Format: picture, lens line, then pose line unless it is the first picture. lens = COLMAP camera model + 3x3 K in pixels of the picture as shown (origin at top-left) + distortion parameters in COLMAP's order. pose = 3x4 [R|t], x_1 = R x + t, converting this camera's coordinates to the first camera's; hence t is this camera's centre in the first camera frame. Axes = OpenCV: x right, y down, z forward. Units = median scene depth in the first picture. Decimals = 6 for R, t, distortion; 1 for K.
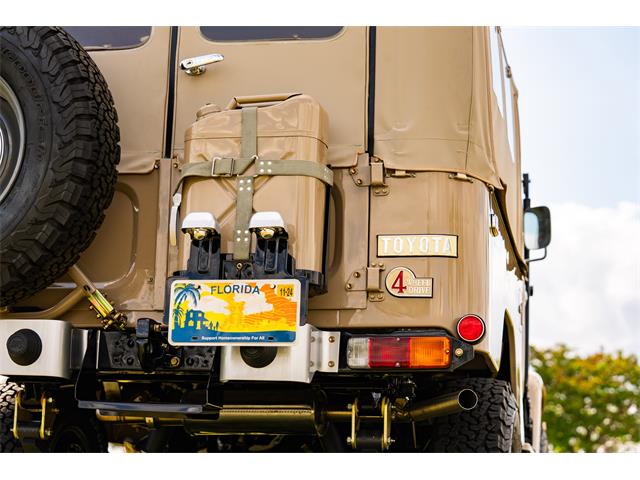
lens RADIAL K [[1341.8, 0, 320.8], [0, 1341.8, 225.3], [0, 0, 1]] dist [-0.318809, 0.220269]
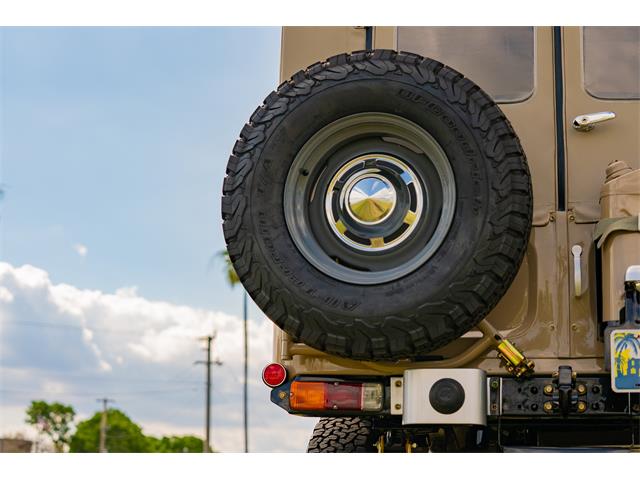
lens RADIAL K [[1341.8, 0, 320.8], [0, 1341.8, 225.3], [0, 0, 1]] dist [-0.318809, 0.220269]
pose [[0.999062, 0.006806, 0.042755, -0.375407], [-0.005949, 0.999779, -0.020150, -0.018617], [-0.042882, 0.019877, 0.998882, -0.027771]]
